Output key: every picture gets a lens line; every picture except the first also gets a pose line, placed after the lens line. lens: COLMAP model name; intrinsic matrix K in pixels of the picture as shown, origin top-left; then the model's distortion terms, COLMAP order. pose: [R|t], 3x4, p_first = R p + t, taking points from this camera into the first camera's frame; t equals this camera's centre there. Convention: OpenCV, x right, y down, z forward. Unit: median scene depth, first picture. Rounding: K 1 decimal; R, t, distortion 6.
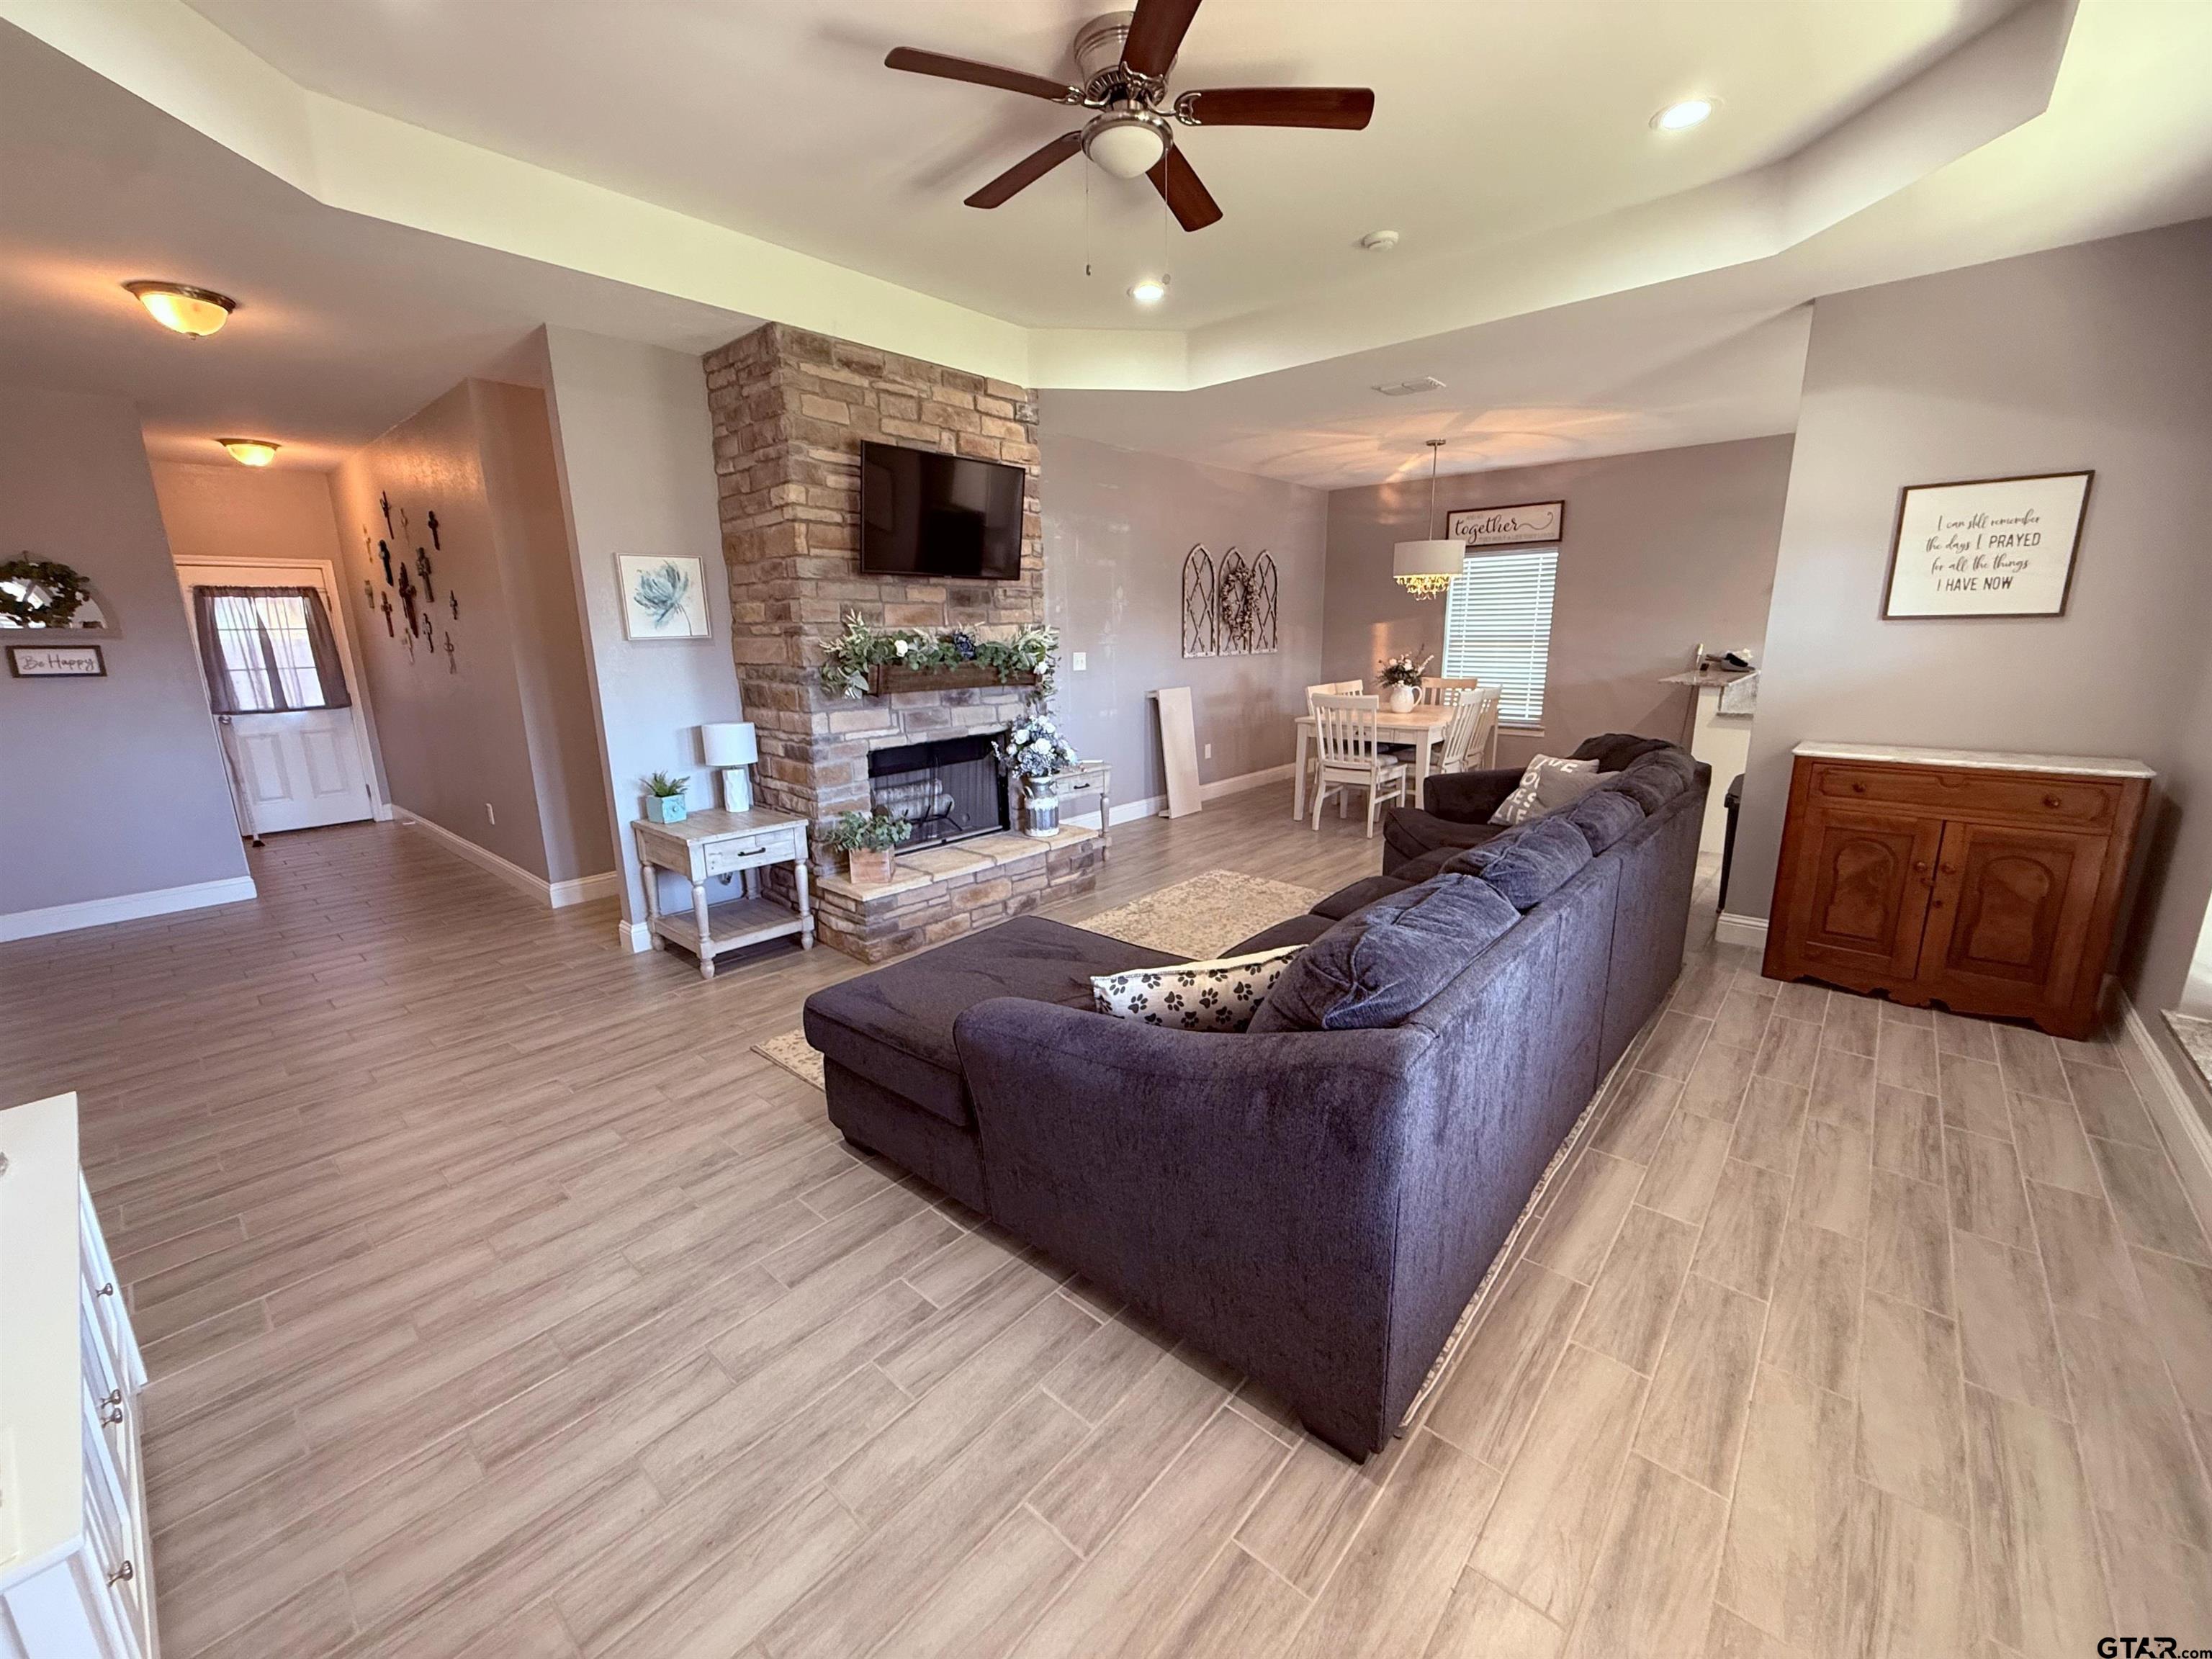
lens RADIAL K [[882.4, 0, 1096.8], [0, 882.4, 827.1], [0, 0, 1]] dist [-0.000003, 0.000471]
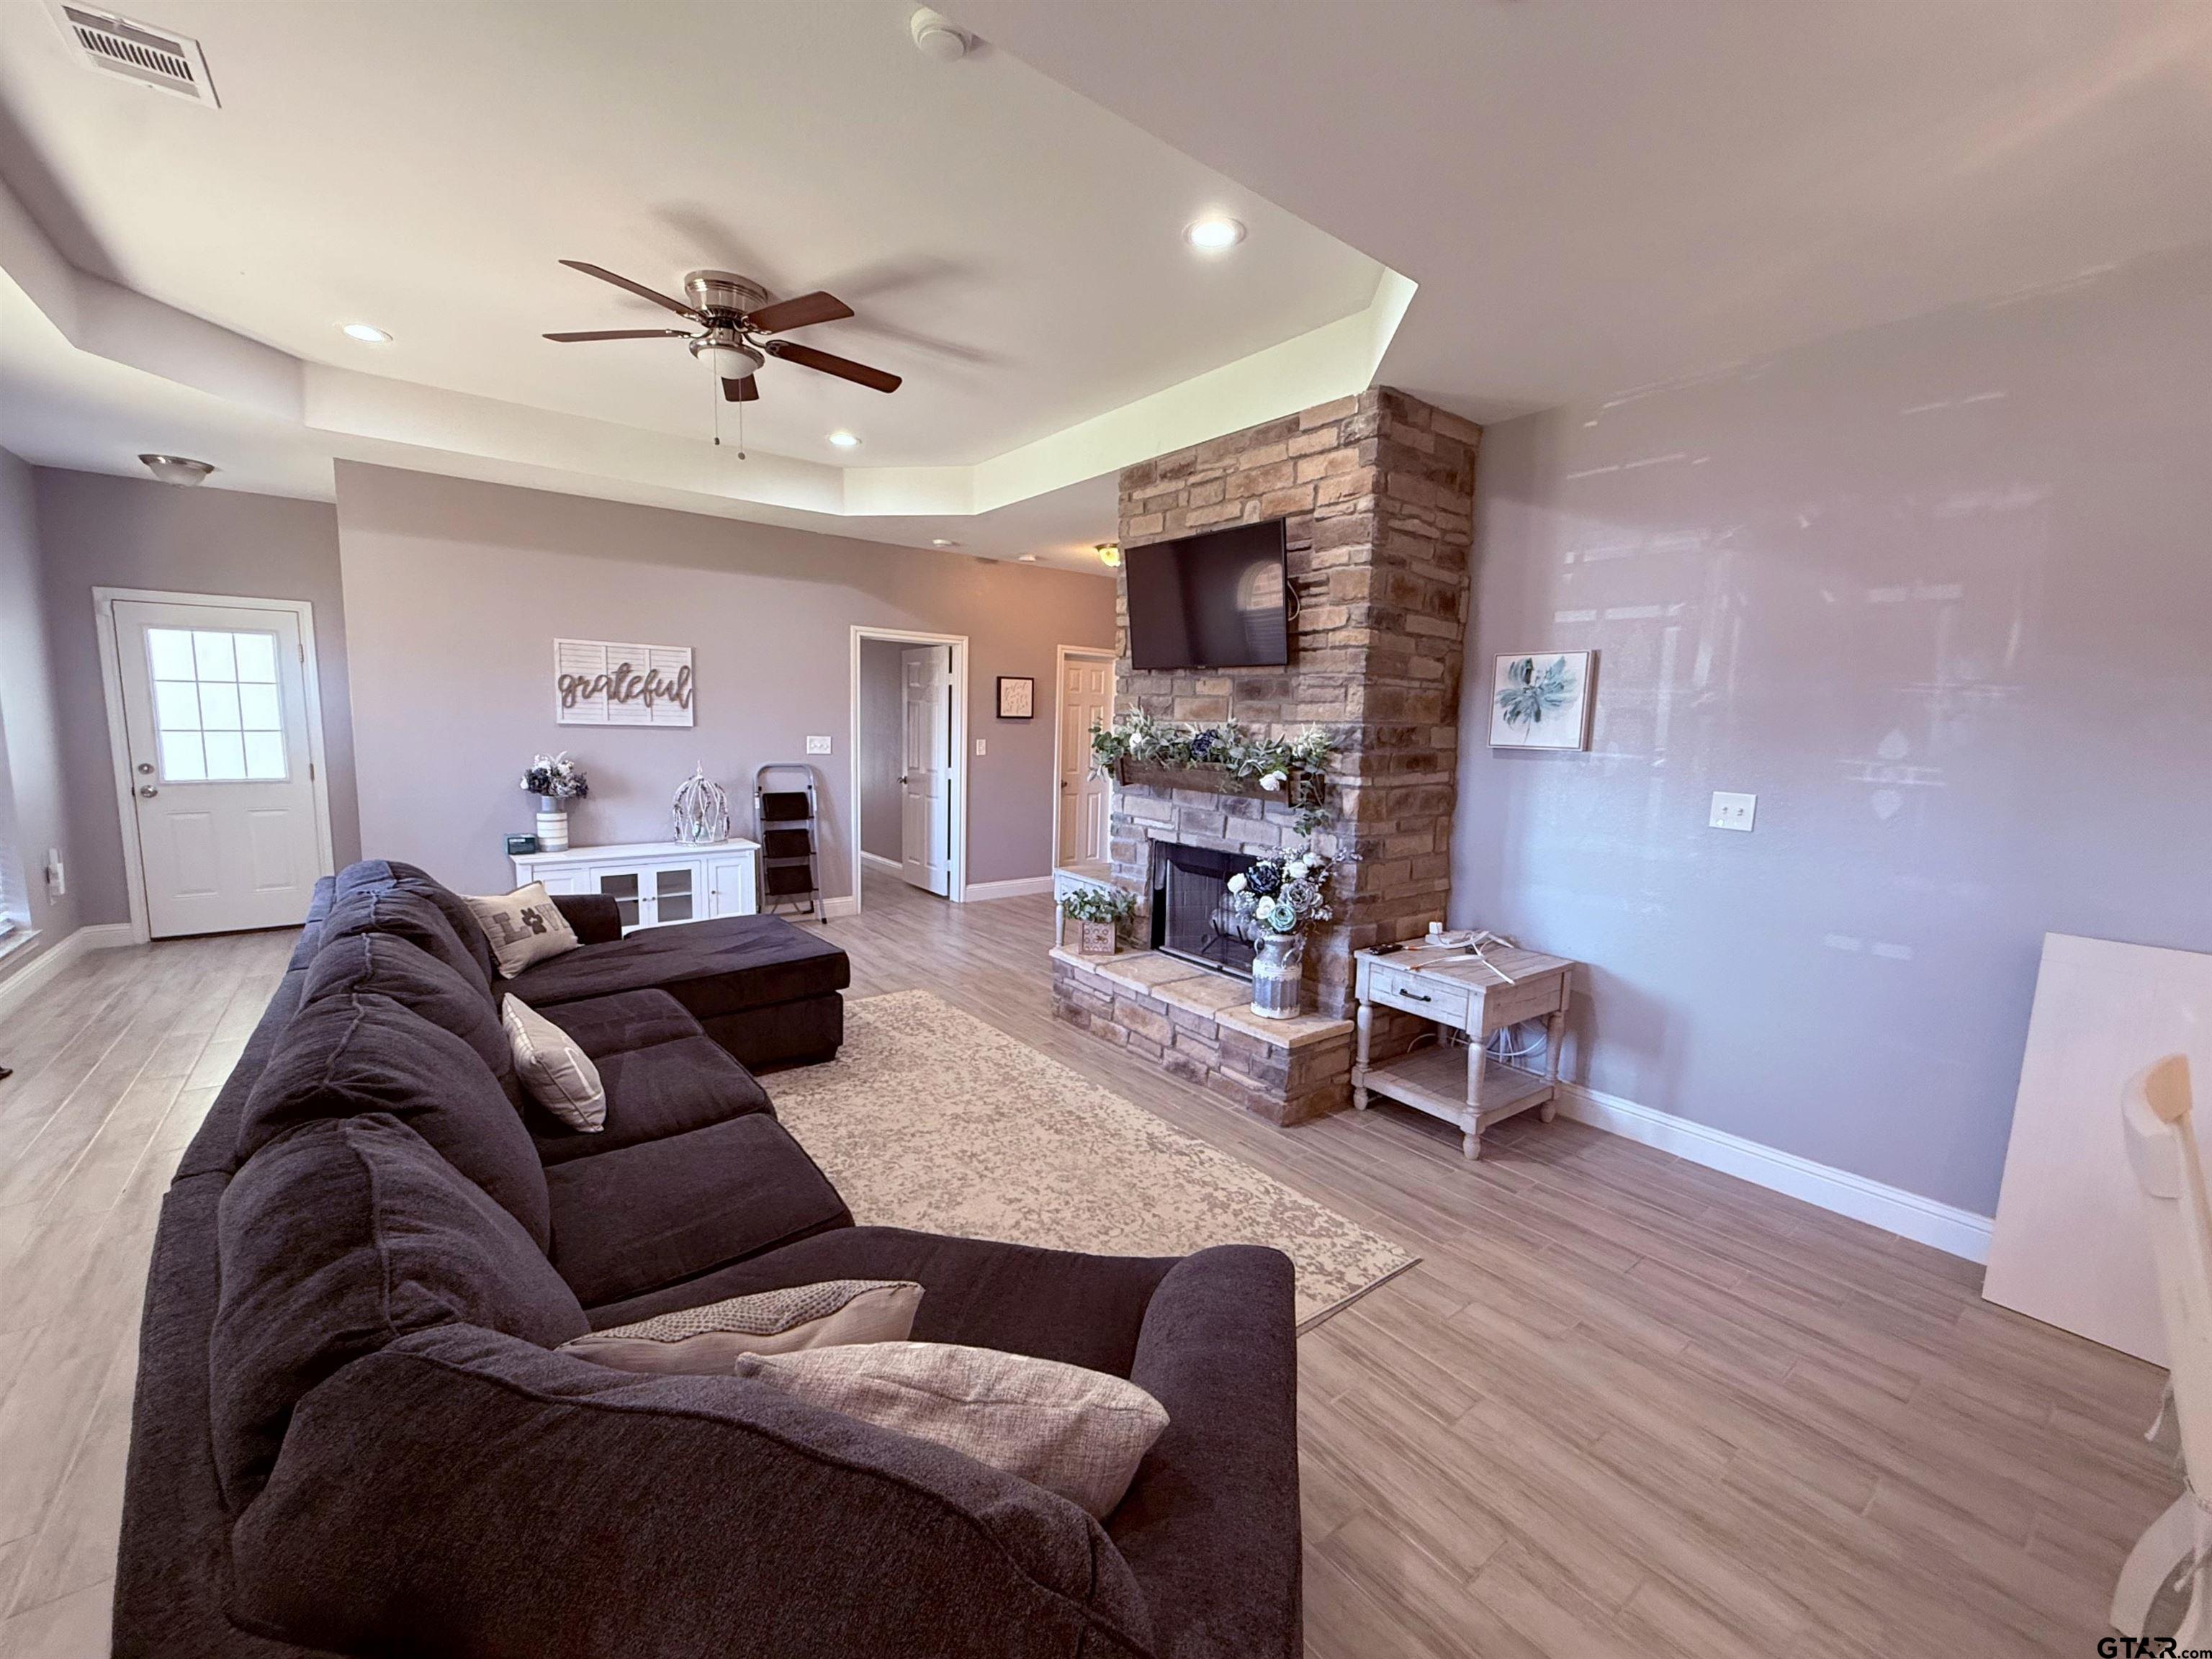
lens RADIAL K [[882.4, 0, 1097.2], [0, 882.4, 827.3], [0, 0, 1]] dist [-0.000003, 0.000471]
pose [[-0.184355, 0.130649, -0.974138, 0.788262], [-0.241388, 0.954751, 0.173731, -0.276645], [0.952757, 0.267173, -0.144476, 1.146149]]
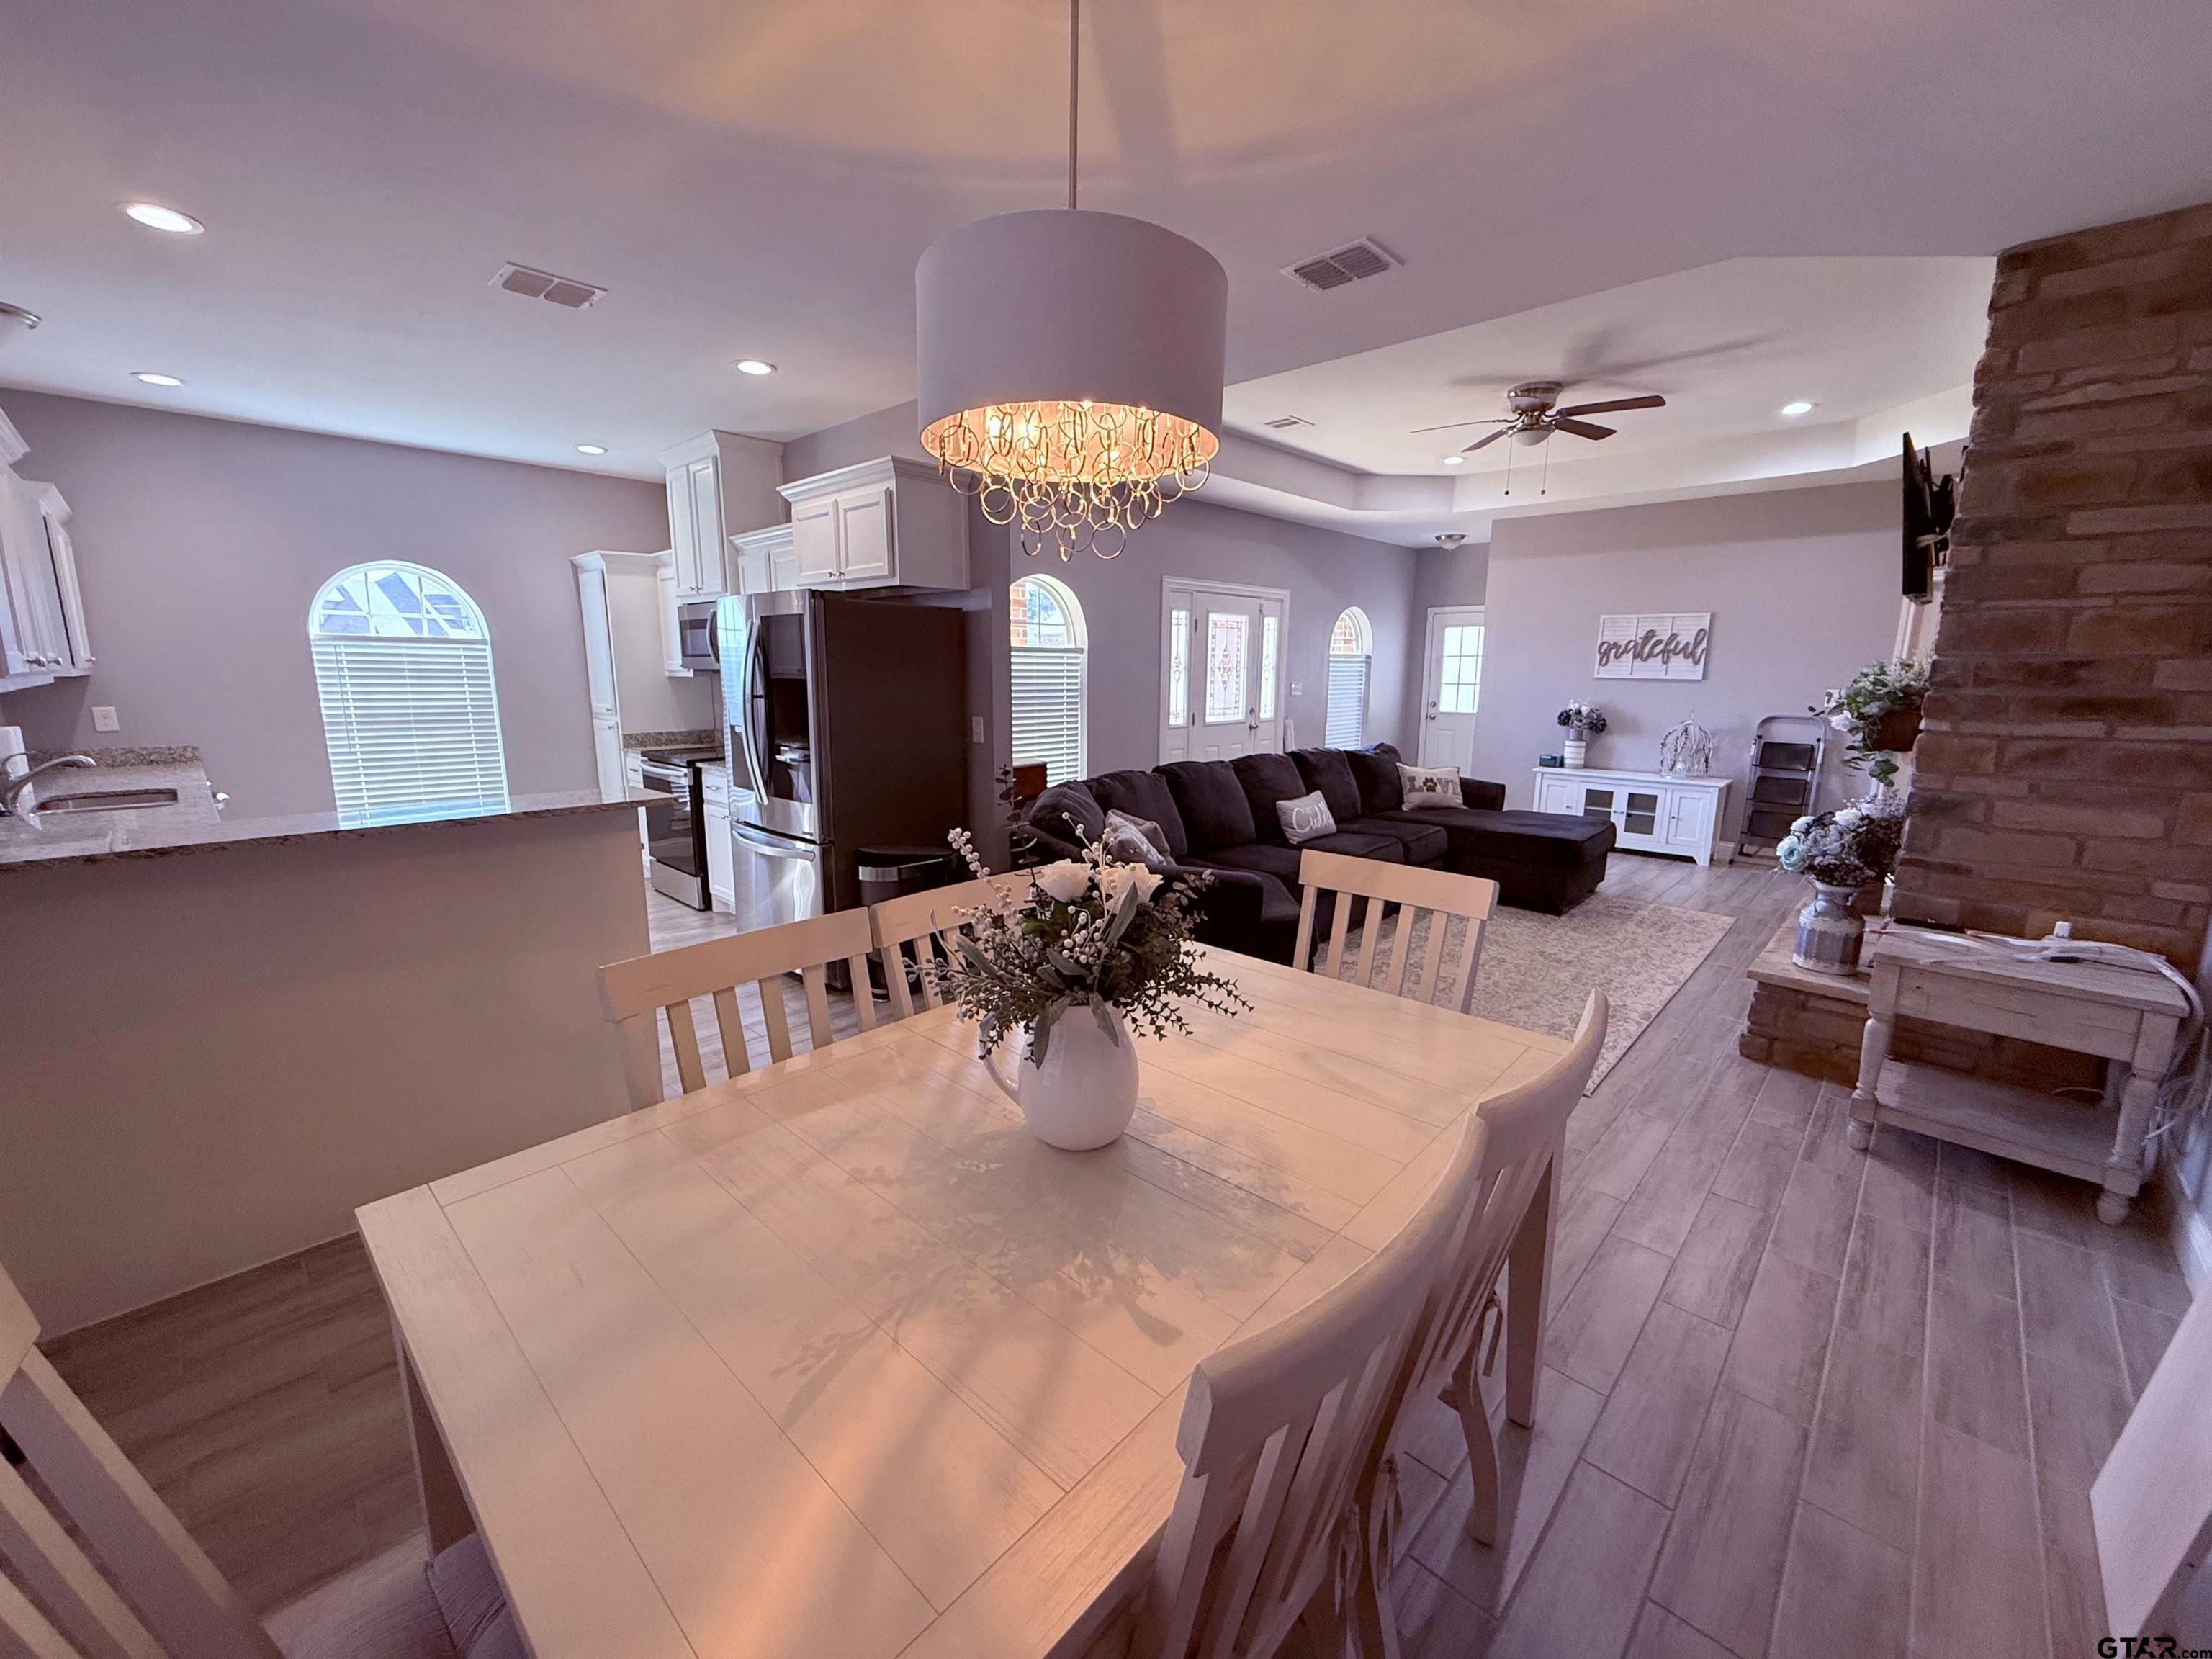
lens RADIAL K [[882.4, 0, 1096.4], [0, 882.4, 828.0], [0, 0, 1]] dist [-0.000003, 0.000471]
pose [[-0.998811, 0.000075, 0.048754, 0.571600], [0.019399, 0.918035, 0.396024, -0.456087], [-0.044728, 0.396499, -0.916945, 1.981063]]
